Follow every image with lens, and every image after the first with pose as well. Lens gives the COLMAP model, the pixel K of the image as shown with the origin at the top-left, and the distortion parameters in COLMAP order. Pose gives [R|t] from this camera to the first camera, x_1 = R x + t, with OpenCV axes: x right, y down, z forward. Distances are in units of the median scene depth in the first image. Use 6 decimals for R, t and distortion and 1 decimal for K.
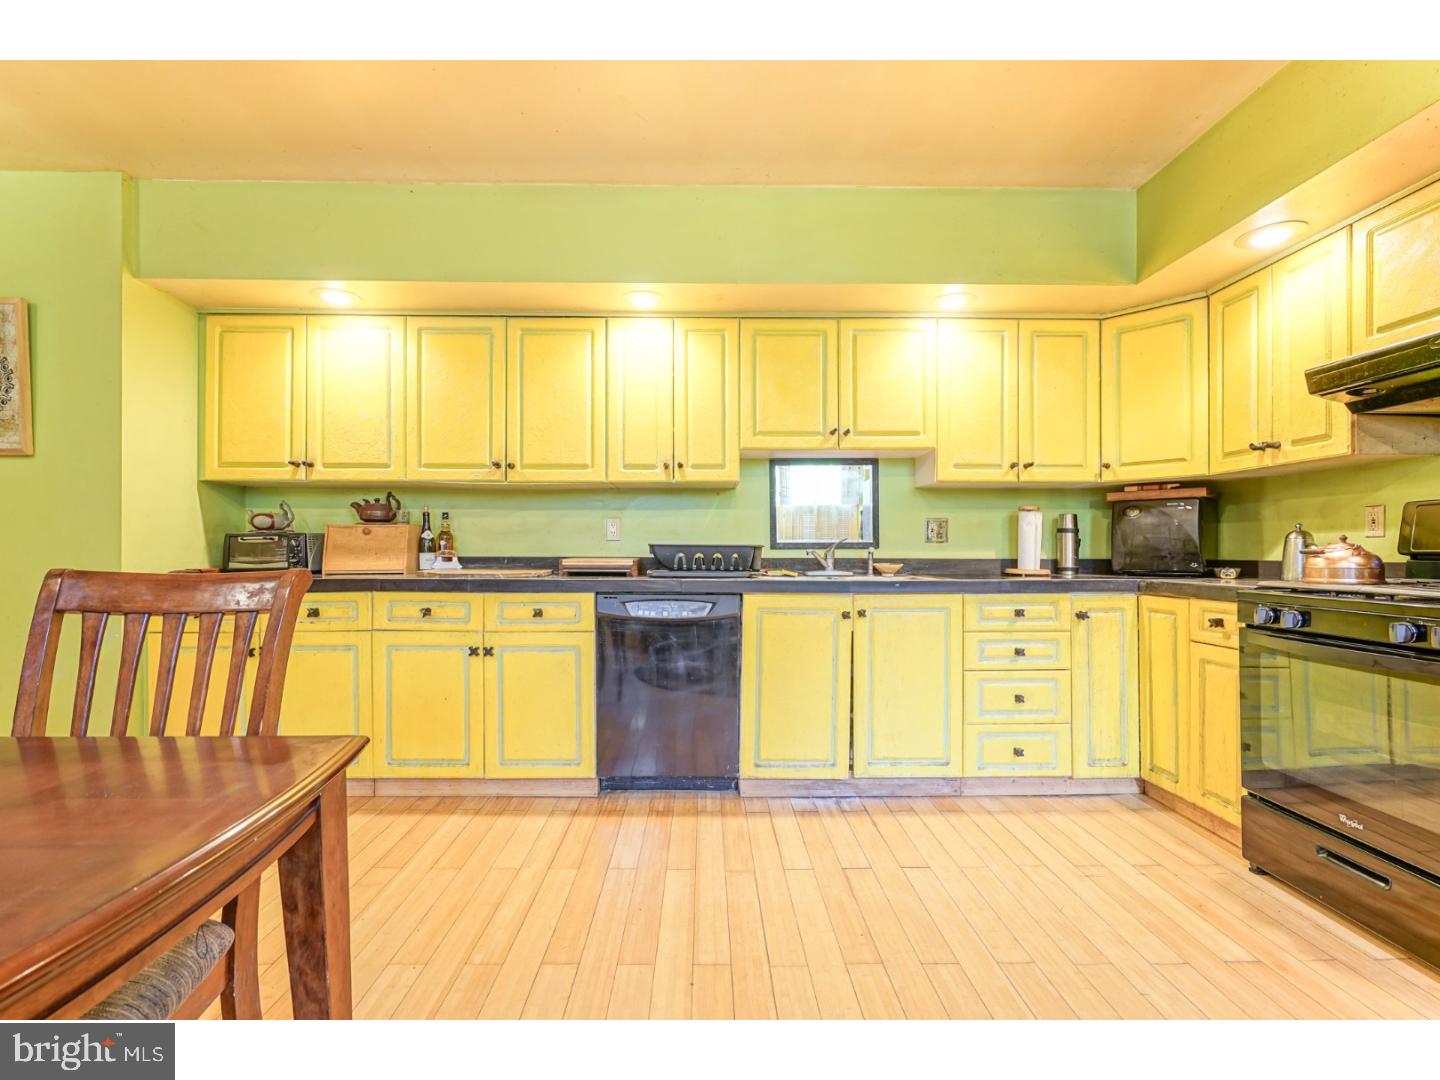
lens RADIAL K [[670.6, 0, 716.0], [0, 670.6, 544.3], [0, 0, 1]] dist [-0.004264, 0.001779]
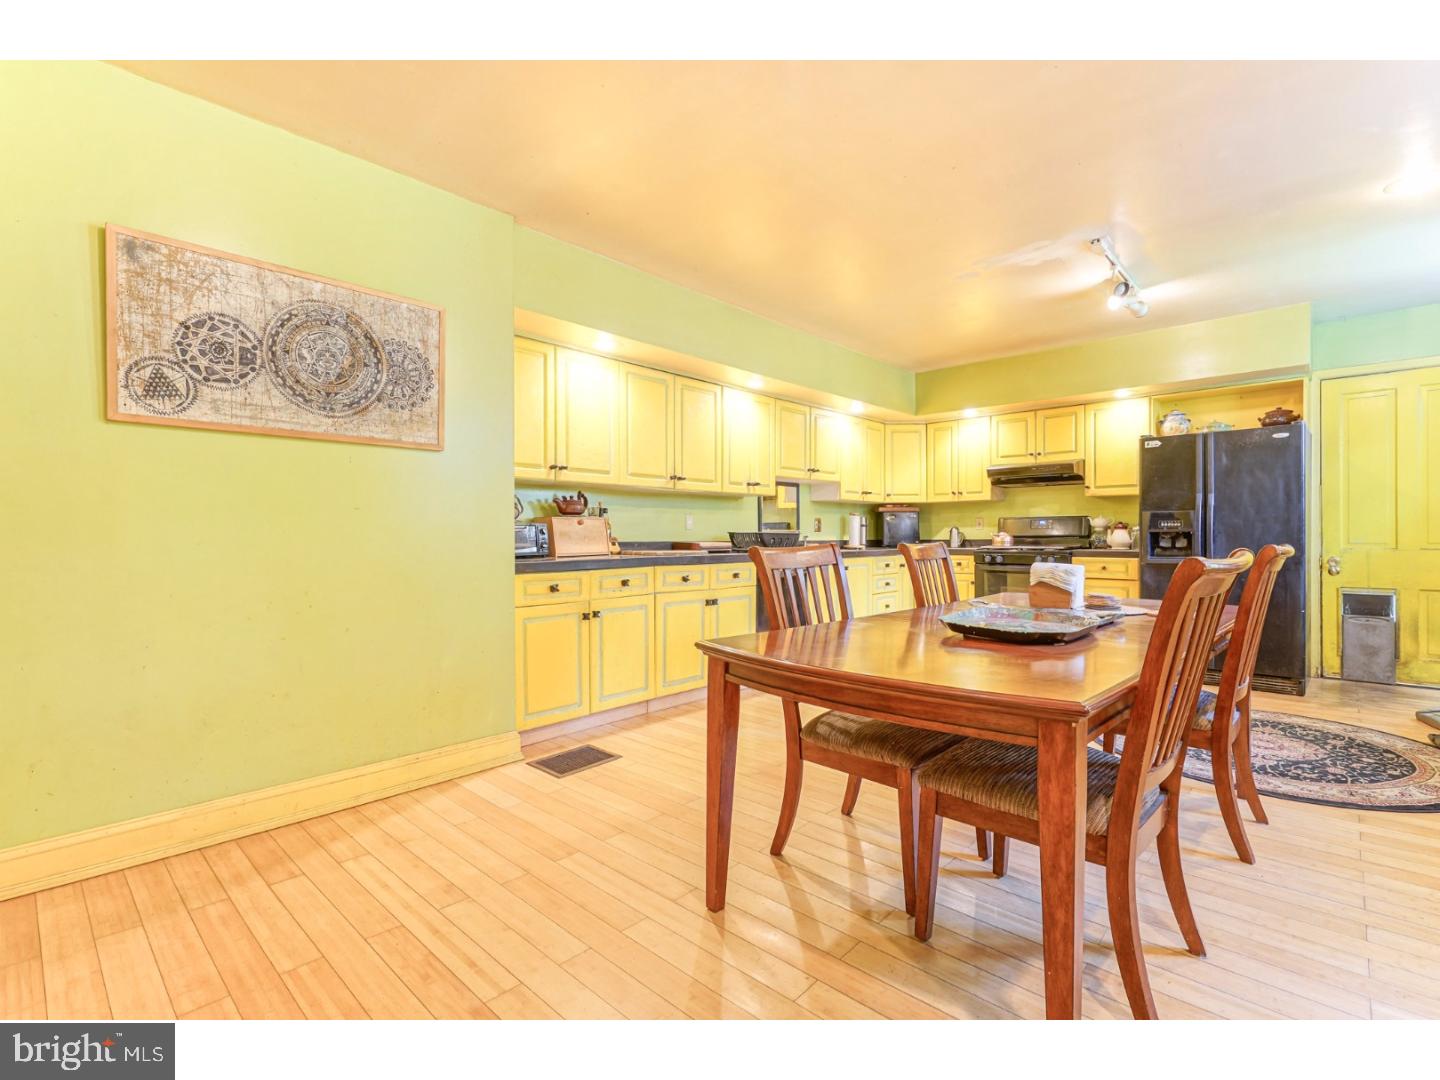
lens RADIAL K [[670.6, 0, 706.7], [0, 670.6, 535.4], [0, 0, 1]] dist [-0.004264, 0.001779]
pose [[0.698394, -0.002947, 0.715707, -1.313850], [-0.001372, 0.999984, 0.005456, -0.001611], [-0.715712, -0.004793, 0.698379, -0.060329]]
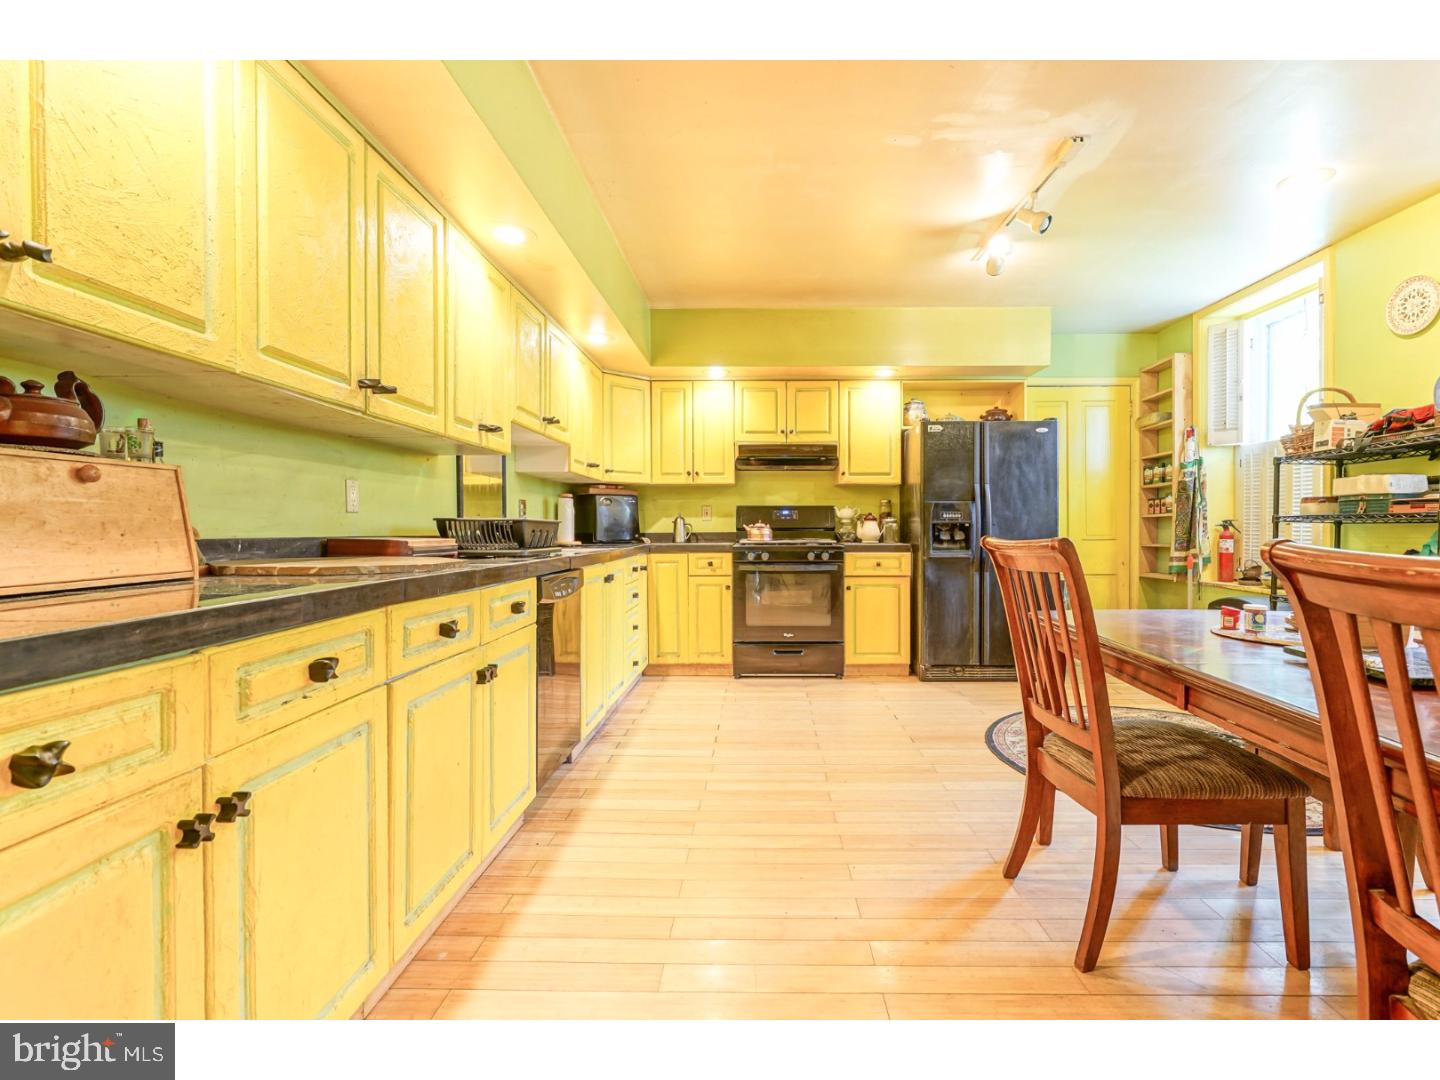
lens RADIAL K [[670.6, 0, 755.4], [0, 670.6, 534.0], [0, 0, 1]] dist [-0.004264, 0.001779]
pose [[0.010777, -0.009117, 0.999900, -0.922834], [-0.006577, 0.999936, 0.009188, 0.008580], [-0.999920, -0.006675, 0.010716, 0.649595]]
